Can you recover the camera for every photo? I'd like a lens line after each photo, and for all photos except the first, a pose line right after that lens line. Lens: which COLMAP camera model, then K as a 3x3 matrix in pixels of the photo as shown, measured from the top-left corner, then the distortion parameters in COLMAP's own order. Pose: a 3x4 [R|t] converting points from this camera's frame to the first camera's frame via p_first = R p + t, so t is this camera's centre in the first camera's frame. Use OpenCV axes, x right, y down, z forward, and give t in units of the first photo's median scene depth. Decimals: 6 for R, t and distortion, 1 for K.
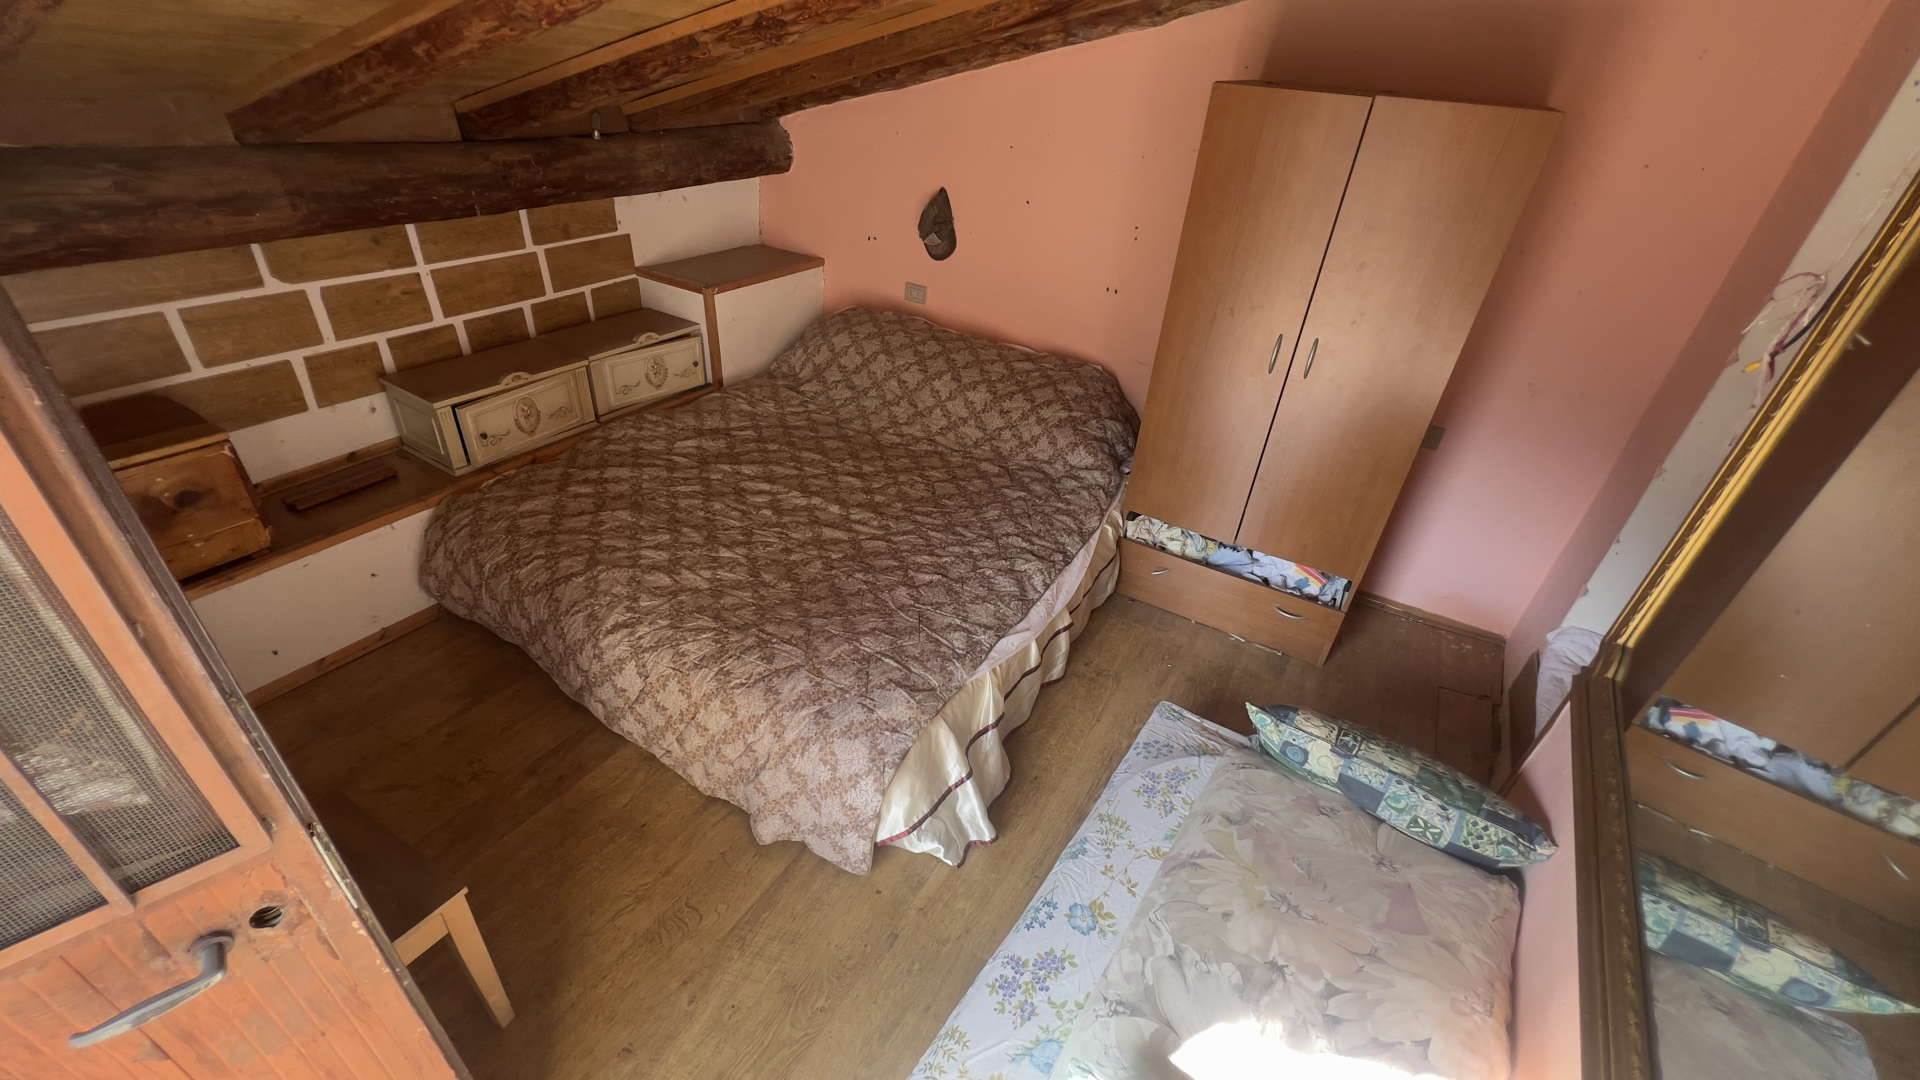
lens RADIAL K [[764.2, 0, 955.4], [0, 764.2, 543.4], [0, 0, 1]] dist [-0.003549, 0.001208]
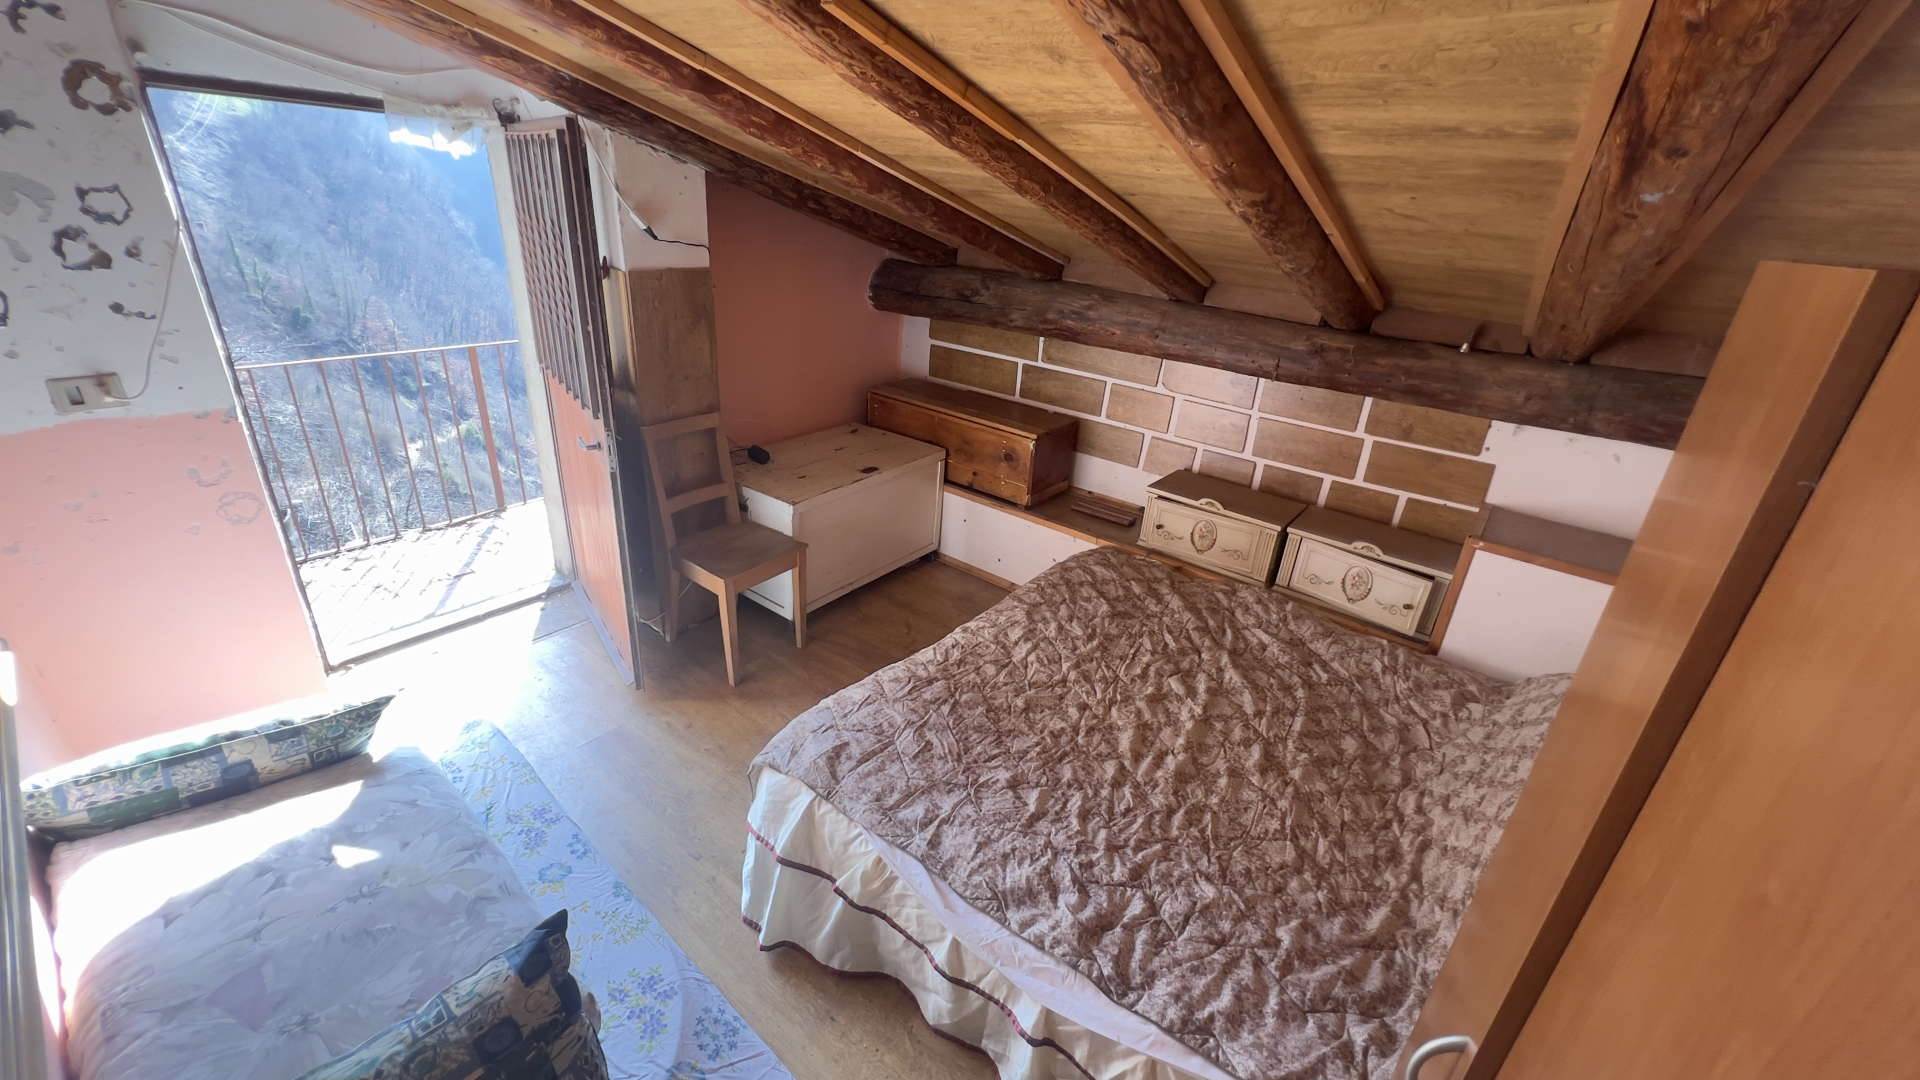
lens RADIAL K [[764.2, 0, 961.4], [0, 764.2, 543.4], [0, 0, 1]] dist [-0.003549, 0.001208]
pose [[-0.115660, 0.334510, -0.935268, 0.543039], [-0.607687, 0.720983, 0.333018, -0.319044], [0.785710, 0.606867, 0.119888, 0.588328]]
